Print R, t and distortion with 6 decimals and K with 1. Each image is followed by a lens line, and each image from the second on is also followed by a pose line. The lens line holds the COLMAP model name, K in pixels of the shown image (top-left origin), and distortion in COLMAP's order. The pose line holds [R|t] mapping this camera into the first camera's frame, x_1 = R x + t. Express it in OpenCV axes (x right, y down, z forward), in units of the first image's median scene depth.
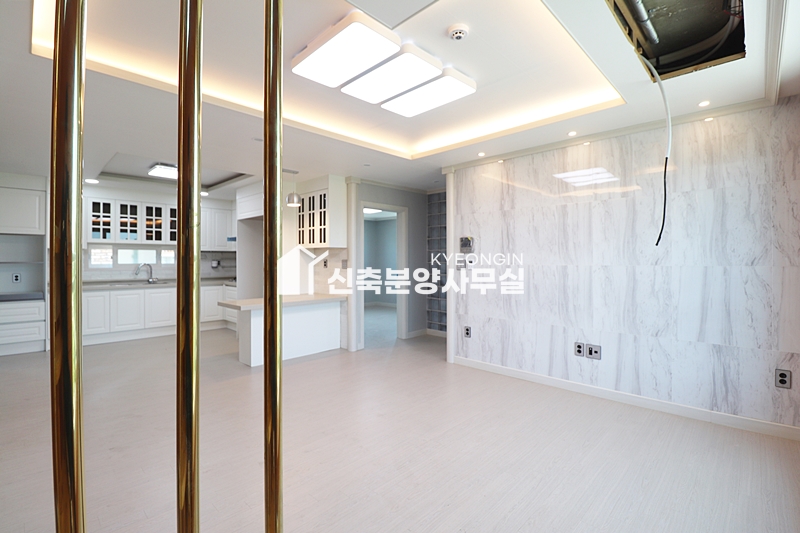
lens RADIAL K [[370.1, 0, 400.3], [0, 370.1, 259.7], [0, 0, 1]] dist [0.000279, -0.013979]
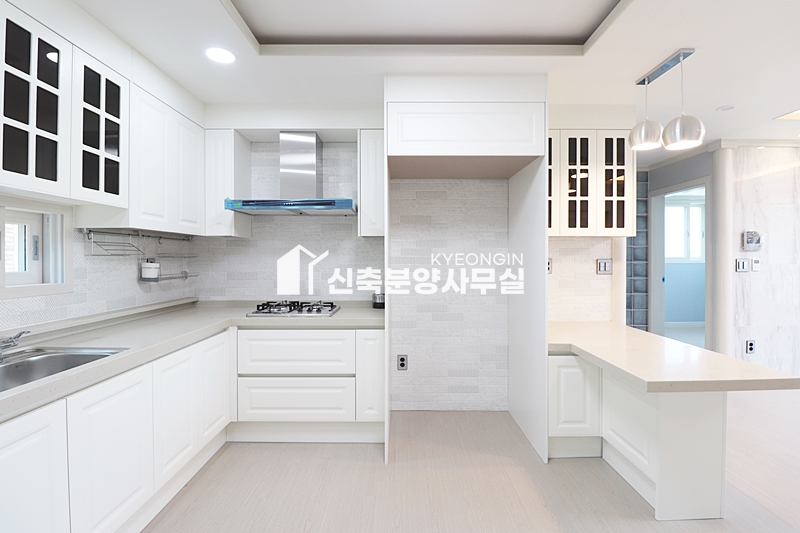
lens RADIAL K [[370.1, 0, 400.3], [0, 370.1, 259.7], [0, 0, 1]] dist [0.000279, -0.013979]
pose [[0.718927, -0.002231, 0.695082, -0.791106], [-0.001530, 0.999987, 0.004792, -0.000707], [-0.695084, -0.004509, 0.718915, 0.807624]]
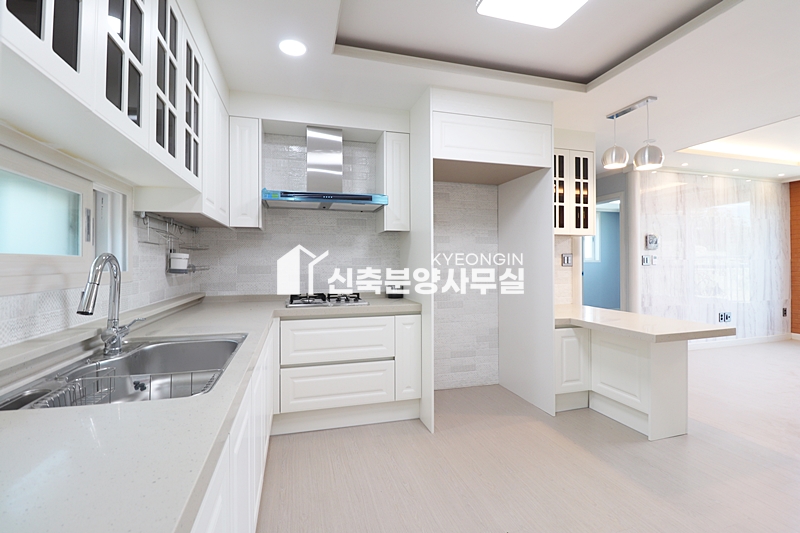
lens RADIAL K [[370.1, 0, 400.3], [0, 370.1, 259.7], [0, 0, 1]] dist [0.000279, -0.013979]
pose [[0.500490, 0.006890, 0.865715, -0.945083], [0.000097, 0.999968, -0.008014, 0.017626], [-0.865742, 0.004095, 0.500473, 0.924194]]
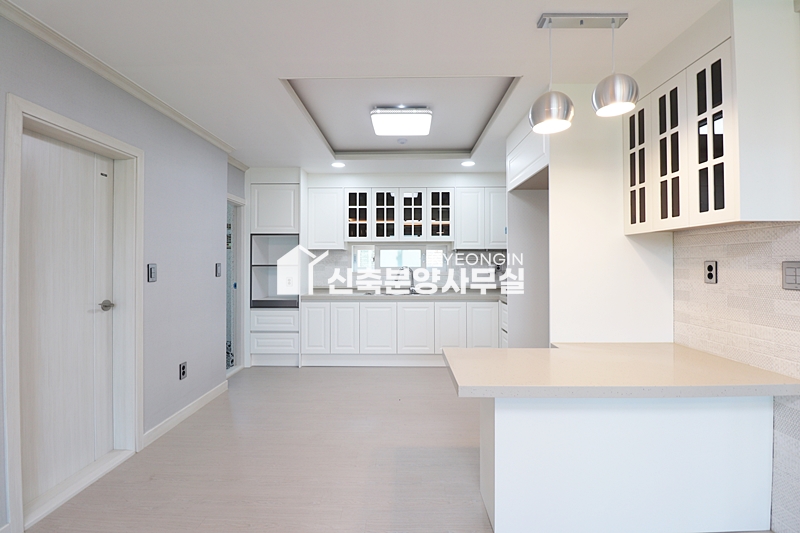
lens RADIAL K [[370.1, 0, 400.3], [0, 370.1, 259.7], [0, 0, 1]] dist [0.000279, -0.013979]
pose [[0.681192, -0.006645, -0.732075, -0.154873], [0.003332, 0.999977, -0.005976, -0.000140], [0.732097, 0.001632, 0.681198, 0.554850]]
